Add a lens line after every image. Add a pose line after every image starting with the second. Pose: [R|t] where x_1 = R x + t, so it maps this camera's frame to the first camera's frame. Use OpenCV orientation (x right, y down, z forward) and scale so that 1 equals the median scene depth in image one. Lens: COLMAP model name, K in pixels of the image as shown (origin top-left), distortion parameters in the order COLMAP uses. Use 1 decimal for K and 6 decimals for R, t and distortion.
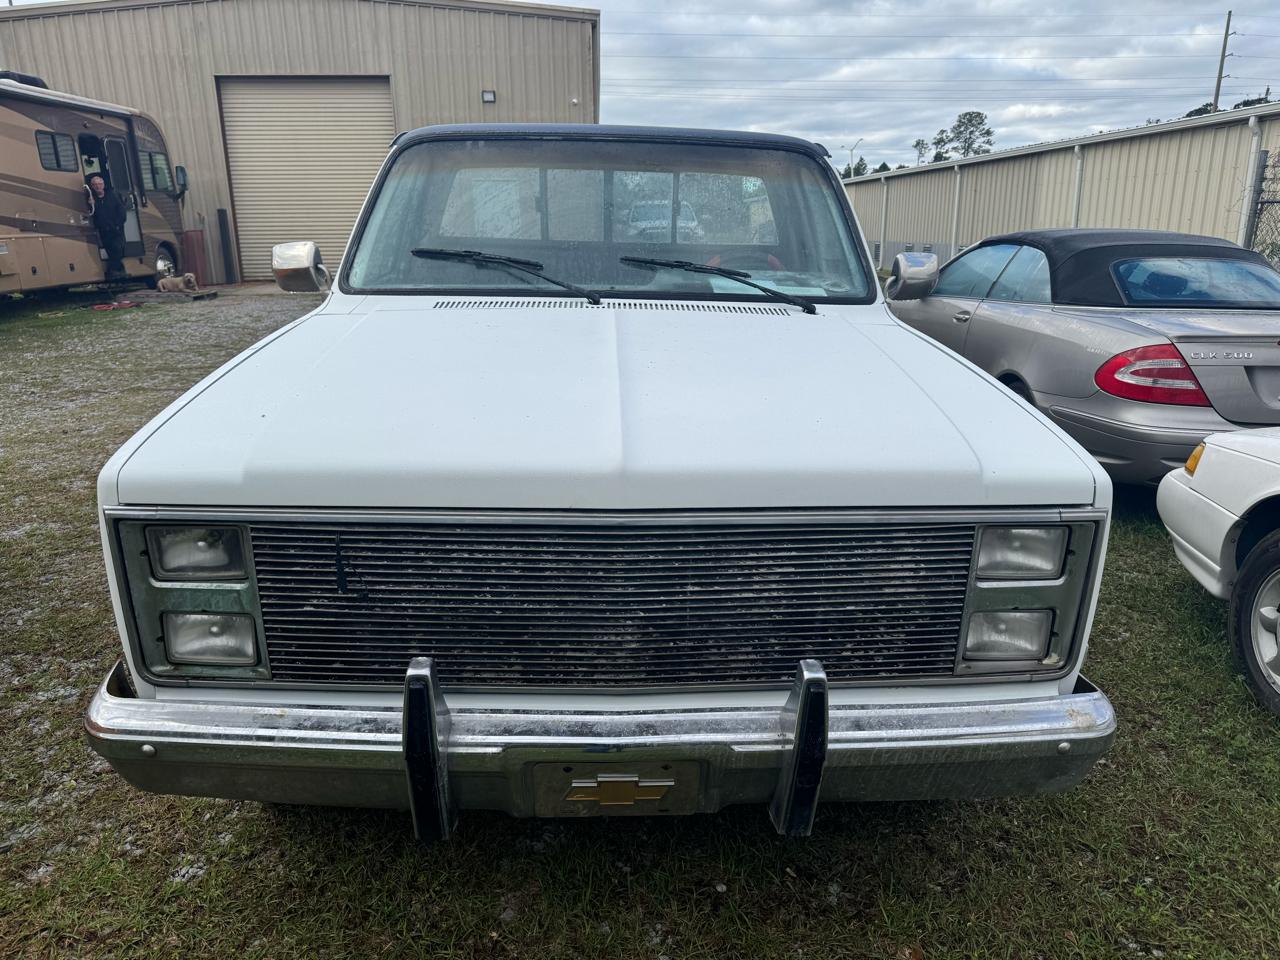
lens RADIAL K [[929.8, 0, 653.2], [0, 929.8, 483.4], [0, 0, 1]] dist [0.018449, -0.021255]
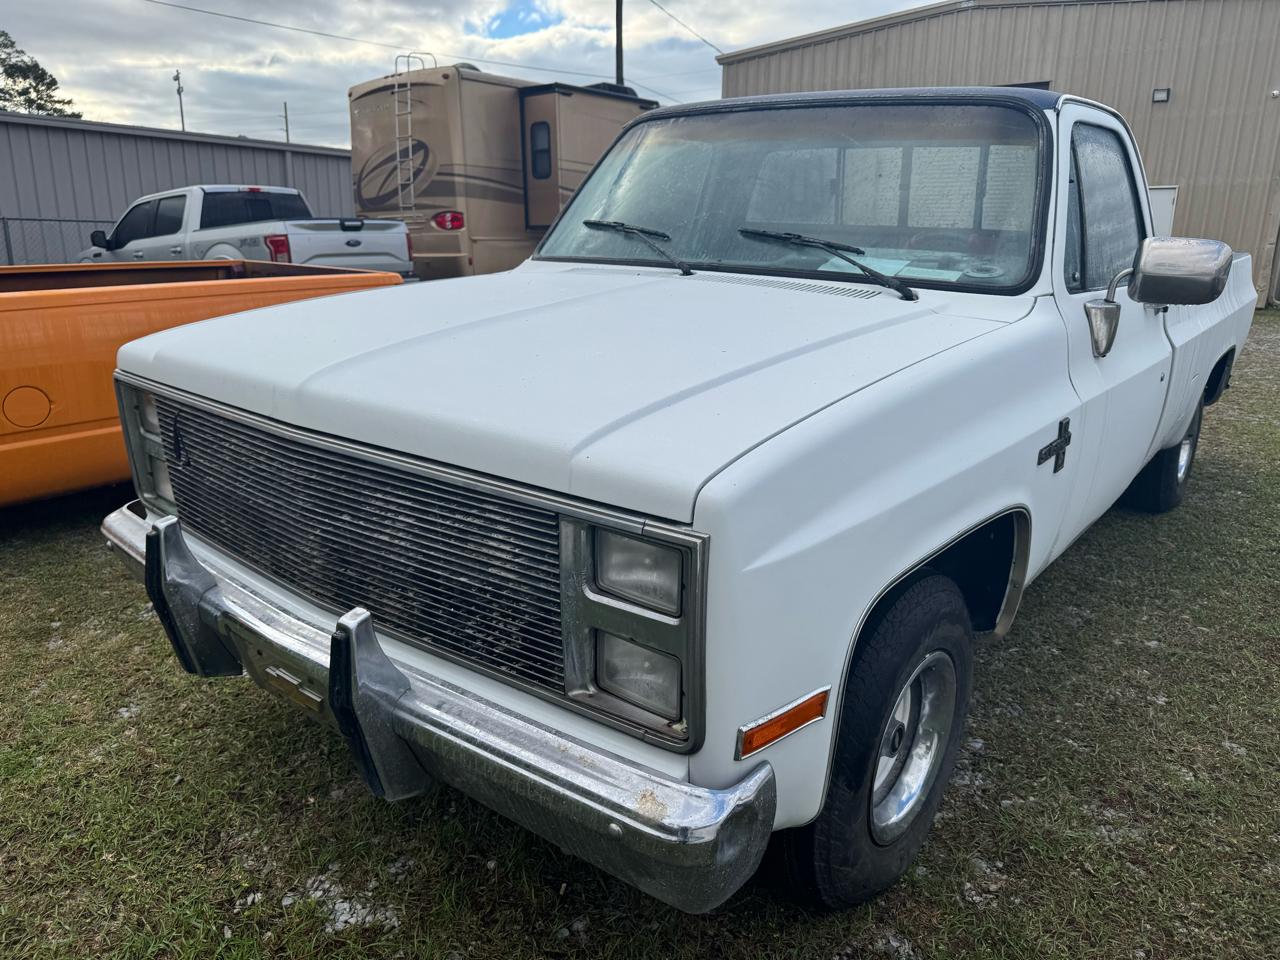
lens RADIAL K [[929.8, 0, 650.4], [0, 929.8, 488.6], [0, 0, 1]] dist [0.018449, -0.021255]
pose [[0.758463, 0.186500, -0.624461, 0.549112], [-0.194690, 0.979265, 0.055997, -0.023913], [0.621956, 0.079105, 0.779046, 0.244930]]
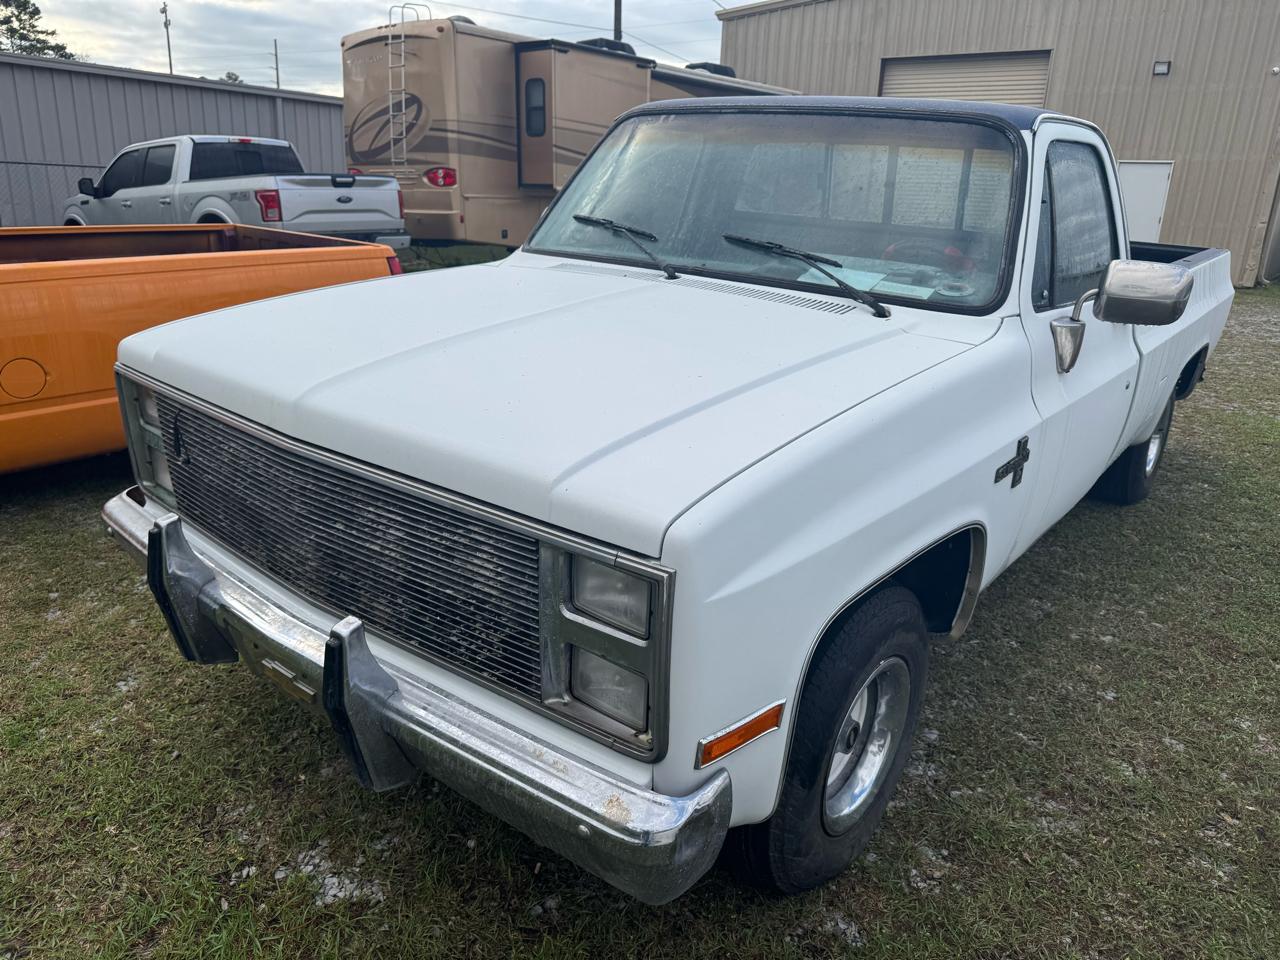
lens RADIAL K [[929.8, 0, 649.7], [0, 929.8, 485.5], [0, 0, 1]] dist [0.018449, -0.021255]
pose [[0.760314, 0.232665, -0.606457, 0.571070], [-0.220202, 0.970686, 0.096335, -0.069556], [0.611093, 0.060298, 0.789259, 0.216397]]
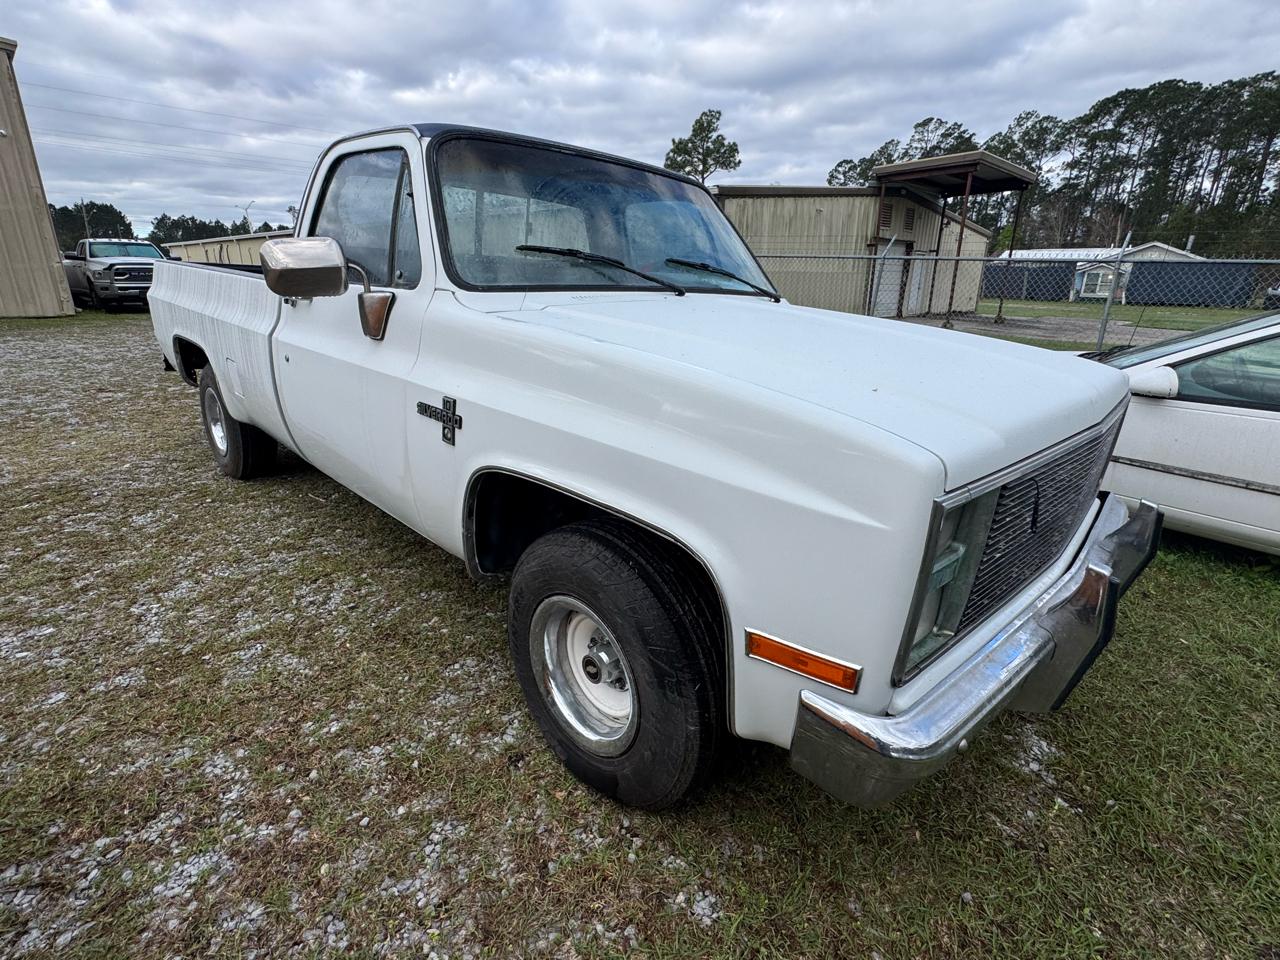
lens RADIAL K [[641.7, 0, 642.7], [0, 641.7, 477.7], [0, 0, 1]] dist [-0.002459, -0.000377]
pose [[0.730475, -0.192214, 0.655332, -0.678165], [0.167981, 0.980665, 0.100394, -0.058110], [-0.661958, 0.036748, 0.748639, 0.428372]]
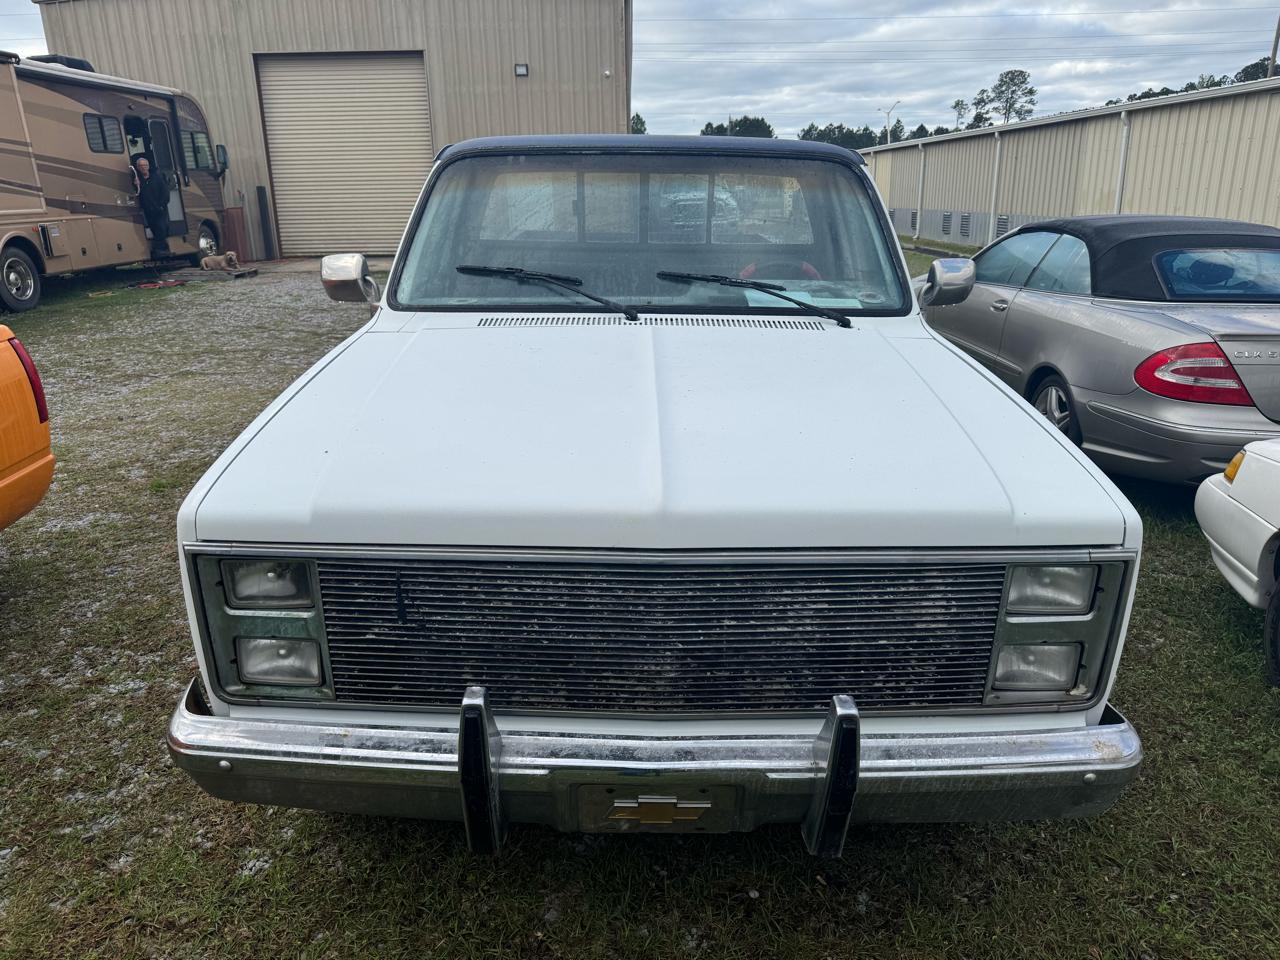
lens RADIAL K [[929.8, 0, 635.9], [0, 929.8, 479.1], [0, 0, 1]] dist [0.018449, -0.021255]
pose [[0.998717, 0.005240, -0.050371, -0.006813], [-0.003740, 0.999548, 0.029818, -0.047725], [0.050504, -0.029592, 0.998285, -0.028526]]
